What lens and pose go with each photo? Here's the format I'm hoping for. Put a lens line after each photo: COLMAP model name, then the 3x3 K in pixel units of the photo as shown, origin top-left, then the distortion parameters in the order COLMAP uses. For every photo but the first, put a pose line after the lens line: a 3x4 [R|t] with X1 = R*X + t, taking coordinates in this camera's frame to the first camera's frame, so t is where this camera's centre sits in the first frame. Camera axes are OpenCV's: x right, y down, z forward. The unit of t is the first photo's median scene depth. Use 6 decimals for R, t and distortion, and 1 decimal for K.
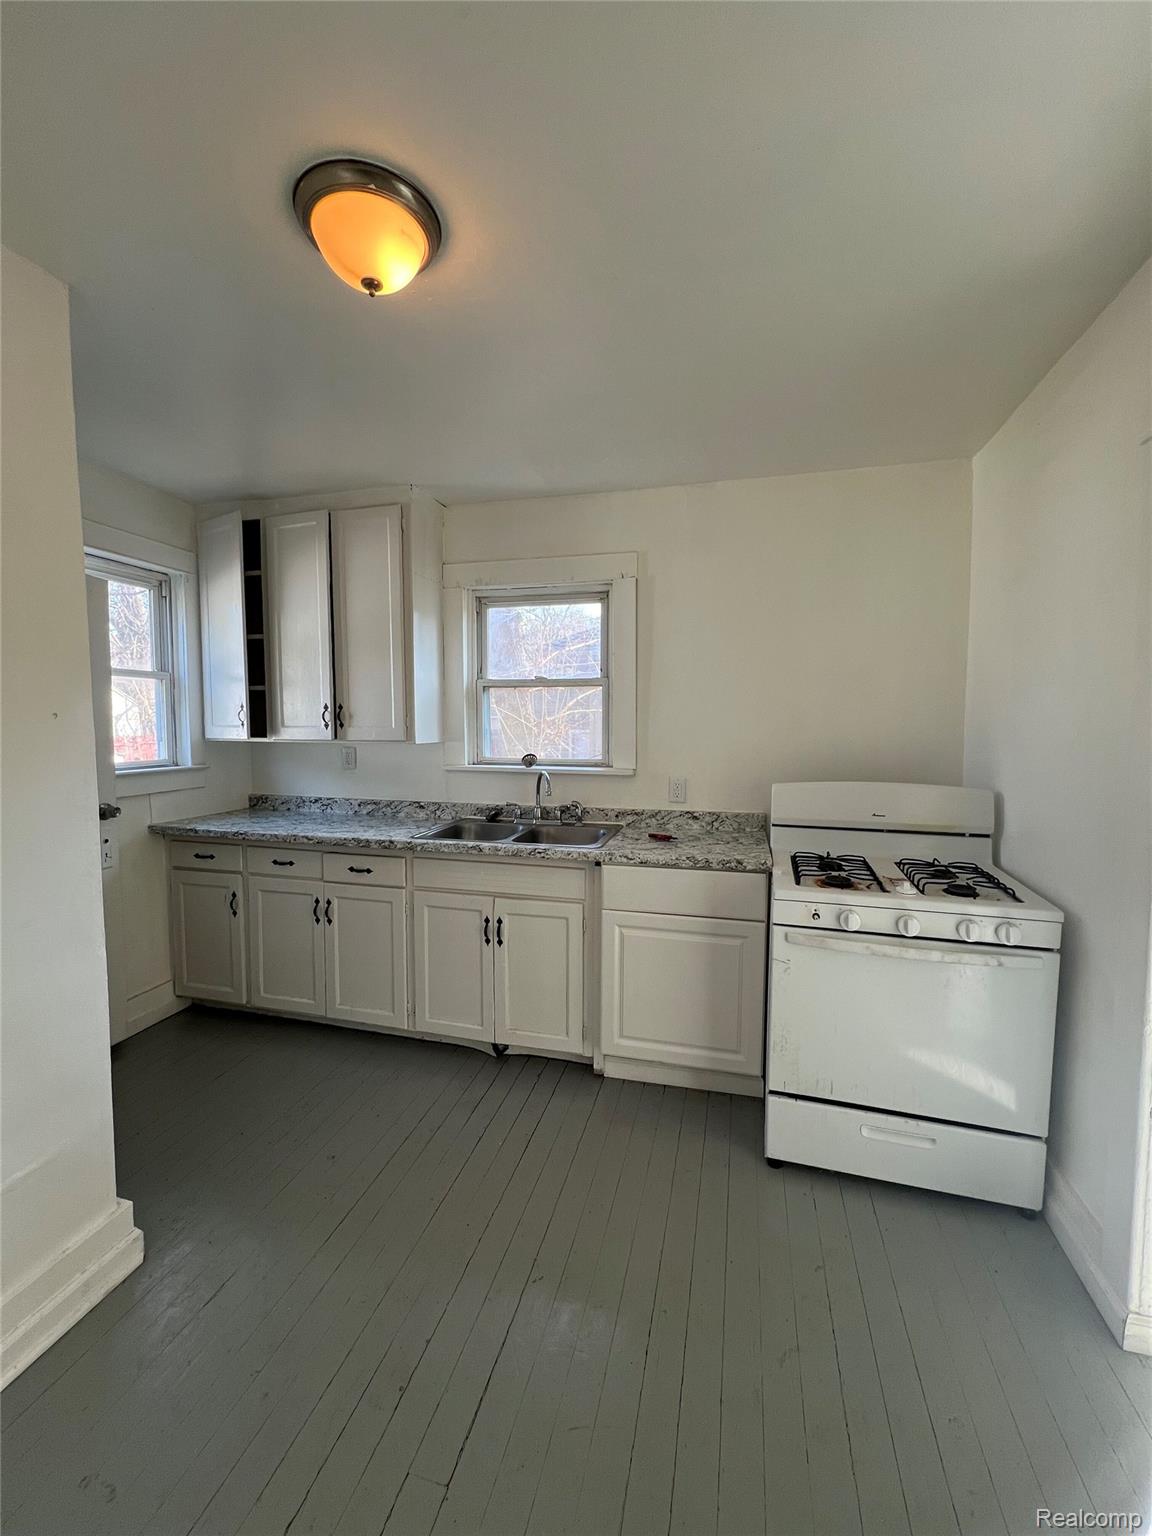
lens RADIAL K [[615.2, 0, 578.4], [0, 615.2, 768.2], [0, 0, 1]] dist [0.002273, -0.000322]
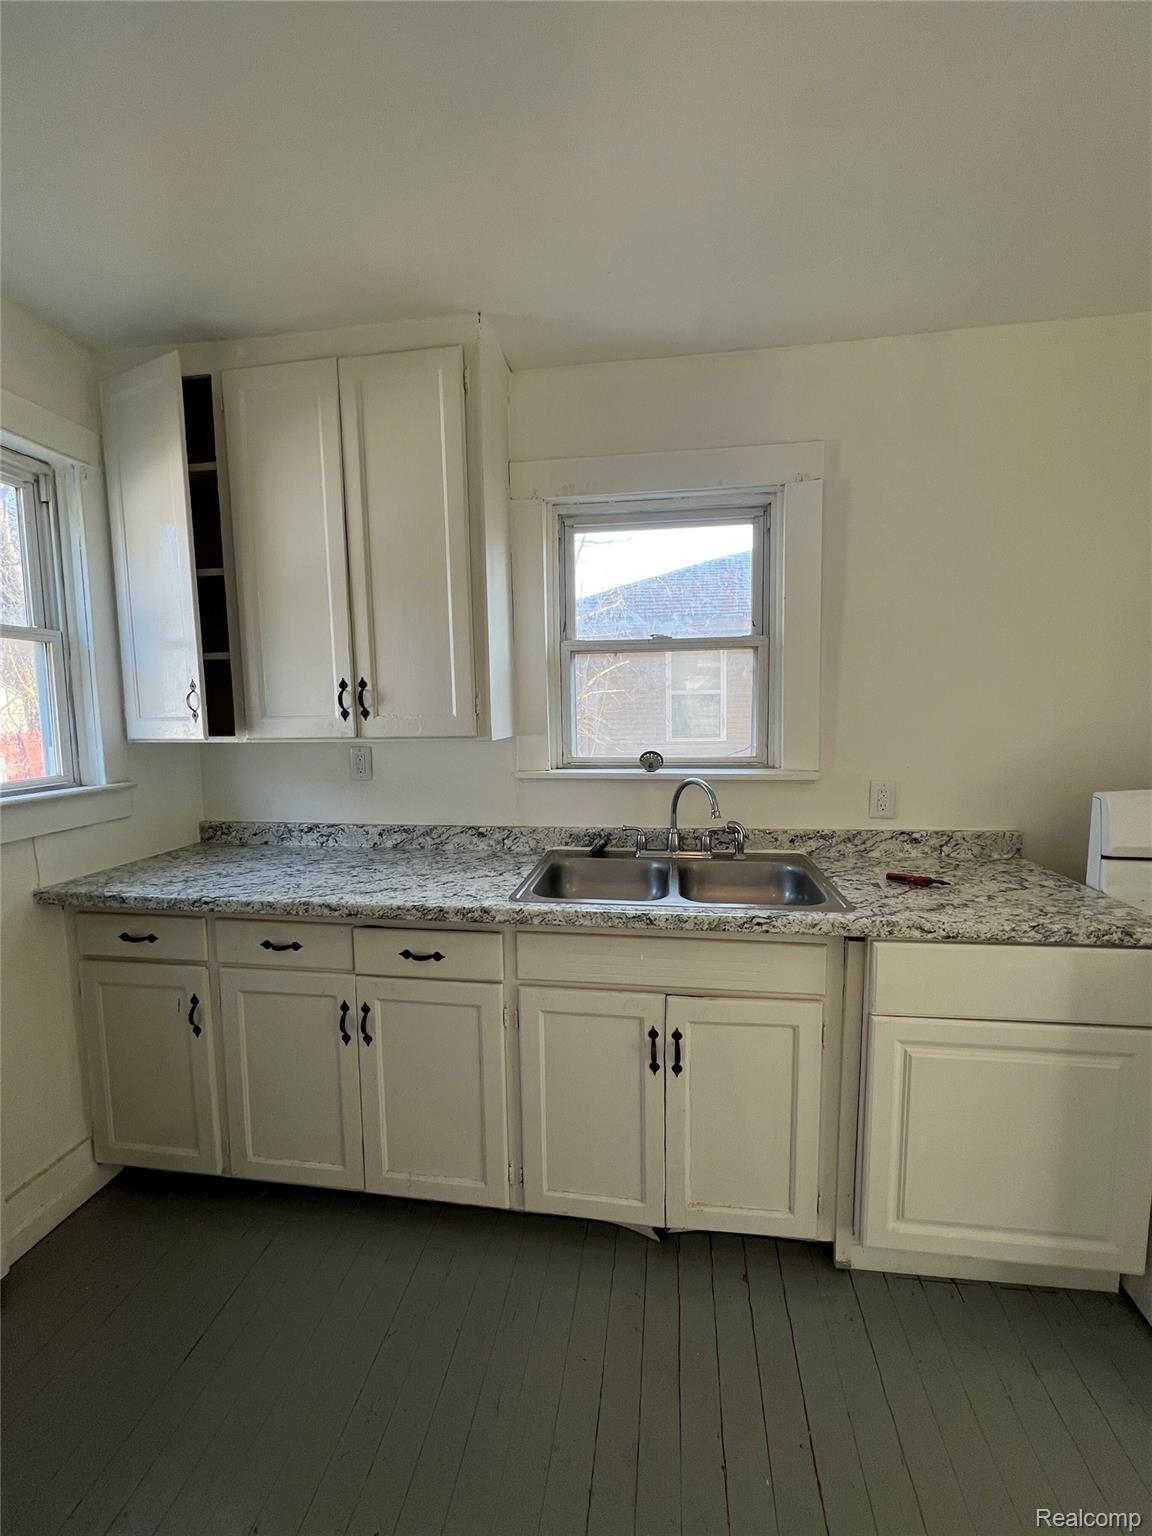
lens RADIAL K [[610.8, 0, 576.0], [0, 610.8, 768.0], [0, 0, 1]] dist [-0.001710, 0.000094]
pose [[0.993500, -0.028571, 0.110185, -0.244369], [0.025977, 0.999352, 0.024902, -0.024656], [-0.110825, -0.021878, 0.993599, 0.365984]]
